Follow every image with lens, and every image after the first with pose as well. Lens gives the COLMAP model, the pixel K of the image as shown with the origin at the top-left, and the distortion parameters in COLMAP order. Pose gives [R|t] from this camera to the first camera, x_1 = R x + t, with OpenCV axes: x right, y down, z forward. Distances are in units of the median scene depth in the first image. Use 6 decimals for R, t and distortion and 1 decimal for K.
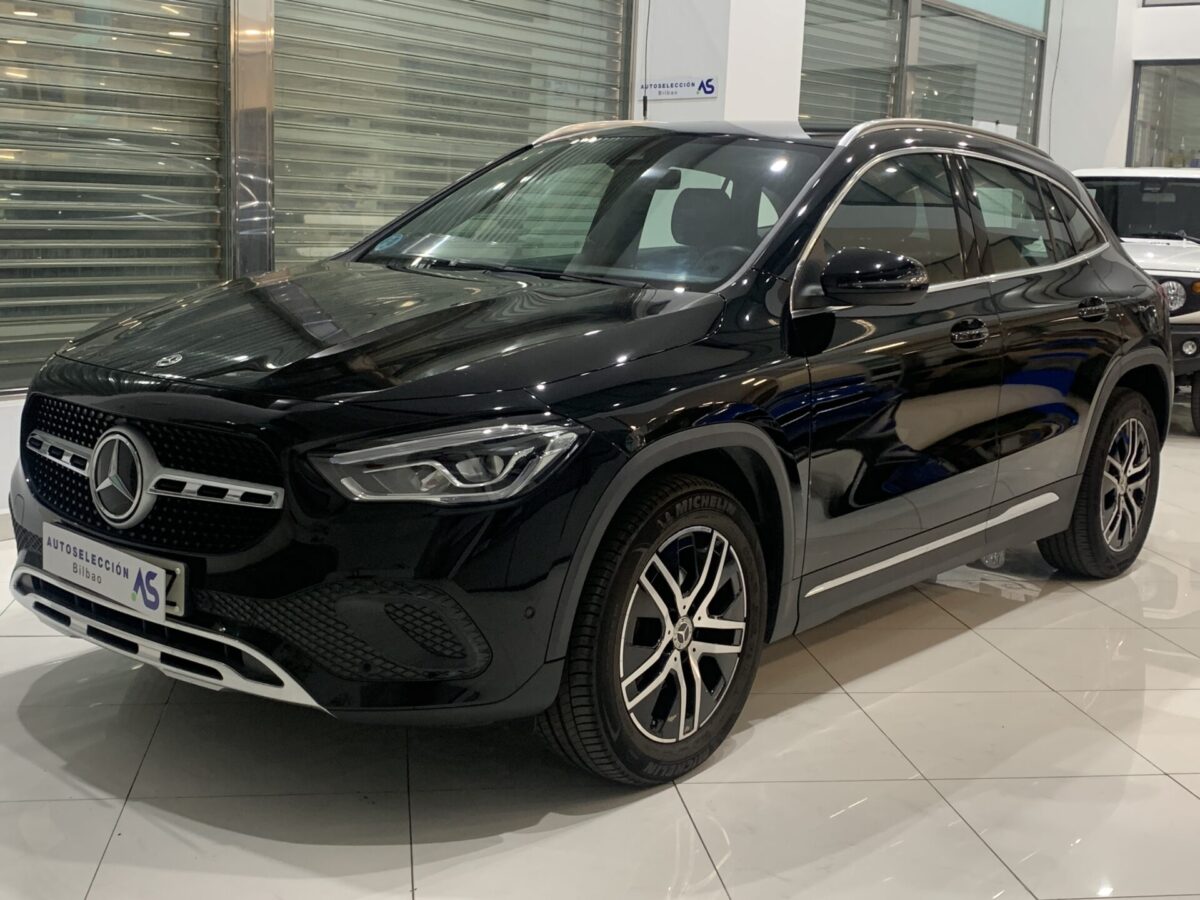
lens RADIAL K [[1443.6, 0, 601.3], [0, 1443.6, 454.5], [0, 0, 1]] dist [-0.011292, 0.000000]
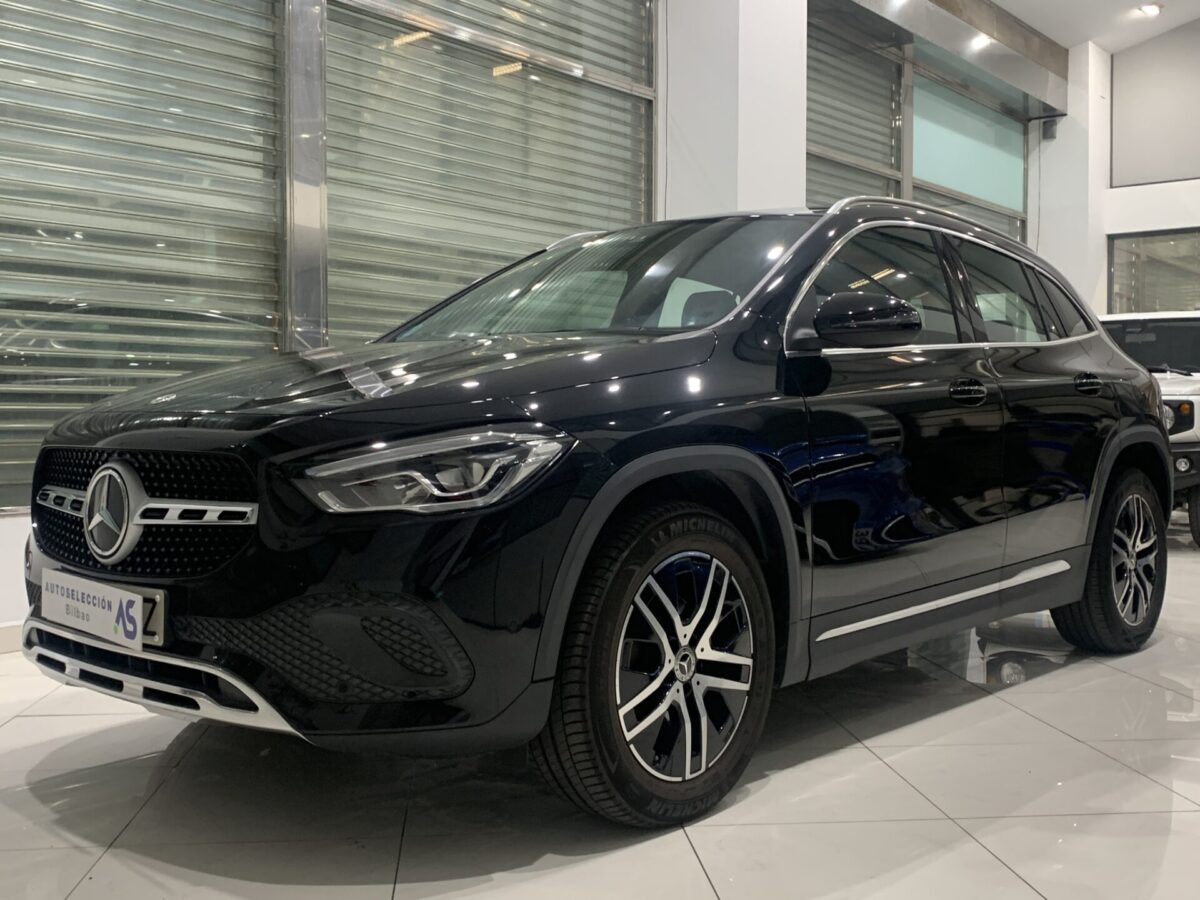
lens RADIAL K [[1252.8, 0, 592.6], [0, 1252.8, 442.8], [0, 0, 1]] dist [-0.017000, 0.000000]
pose [[0.998181, -0.034961, -0.049117, 0.042939], [0.027477, 0.988969, -0.145549, 0.101667], [0.053664, 0.143935, 0.988131, 0.154652]]
